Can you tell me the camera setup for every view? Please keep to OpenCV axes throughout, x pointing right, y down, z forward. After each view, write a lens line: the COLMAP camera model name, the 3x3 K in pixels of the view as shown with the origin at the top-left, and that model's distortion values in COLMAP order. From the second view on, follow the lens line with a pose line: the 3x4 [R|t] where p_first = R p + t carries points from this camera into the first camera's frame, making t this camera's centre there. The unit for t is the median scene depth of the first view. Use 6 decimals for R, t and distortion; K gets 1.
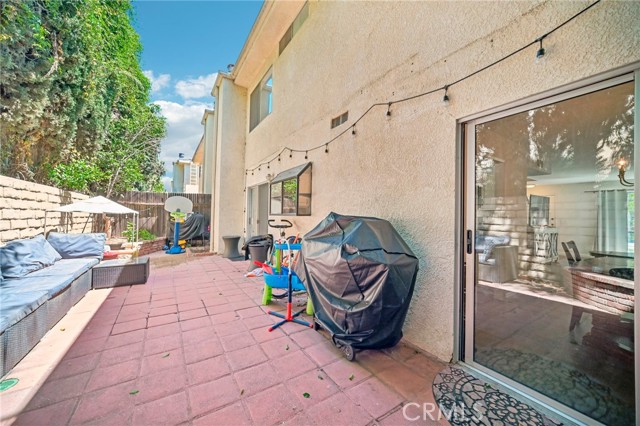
lens RADIAL K [[241.7, 0, 318.7], [0, 241.7, 212.0], [0, 0, 1]] dist [0.001661, 0.000914]
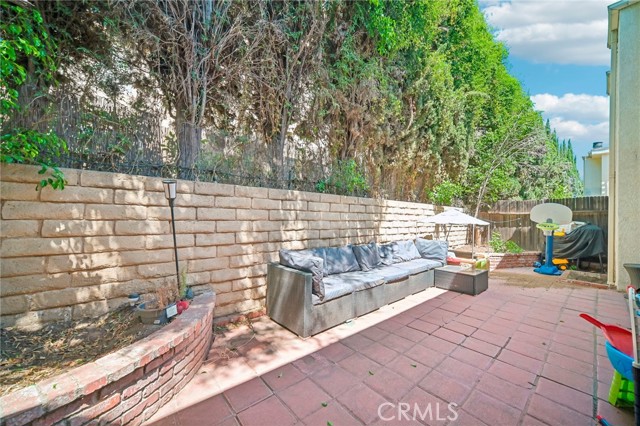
lens RADIAL K [[241.7, 0, 320.1], [0, 241.7, 213.7], [0, 0, 1]] dist [0.001661, 0.000914]
pose [[0.146511, -0.024632, -0.988902, 0.166816], [0.000495, 0.999692, -0.024828, -0.016483], [0.989209, 0.003148, 0.146478, 0.207417]]
